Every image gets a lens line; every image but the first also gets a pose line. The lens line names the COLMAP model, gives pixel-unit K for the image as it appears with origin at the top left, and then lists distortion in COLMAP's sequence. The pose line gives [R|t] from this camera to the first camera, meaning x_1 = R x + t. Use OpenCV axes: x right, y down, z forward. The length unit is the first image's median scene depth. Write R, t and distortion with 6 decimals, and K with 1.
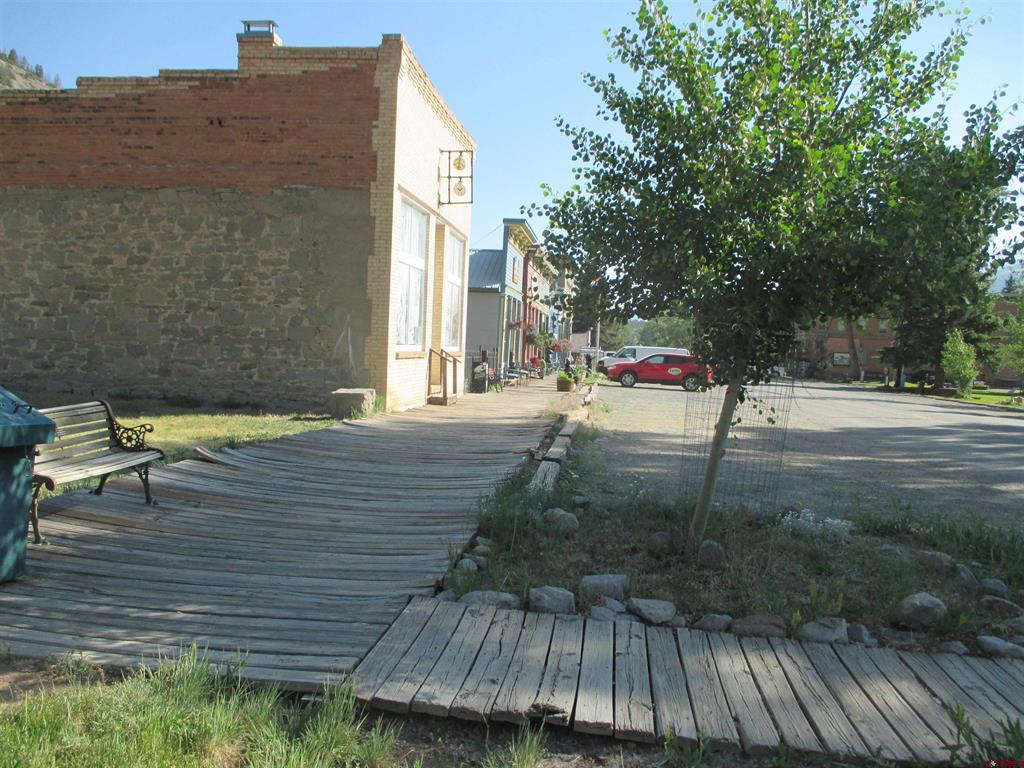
lens RADIAL K [[850.9, 0, 509.6], [0, 850.9, 383.1], [0, 0, 1]] dist [-0.029936, 0.003887]
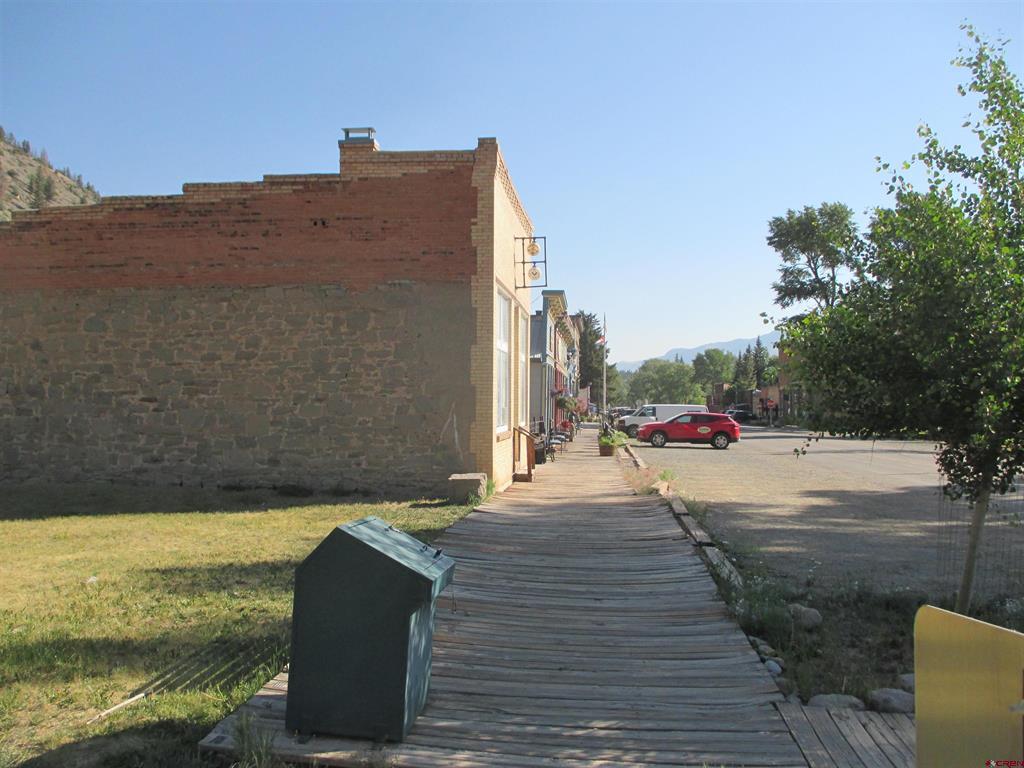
lens RADIAL K [[850.9, 0, 514.4], [0, 850.9, 383.5], [0, 0, 1]] dist [-0.029936, 0.003887]
pose [[0.999307, -0.034232, 0.014590, -0.127032], [0.035109, 0.997278, -0.064837, -0.032160], [-0.012331, 0.065305, 0.997789, -0.045510]]
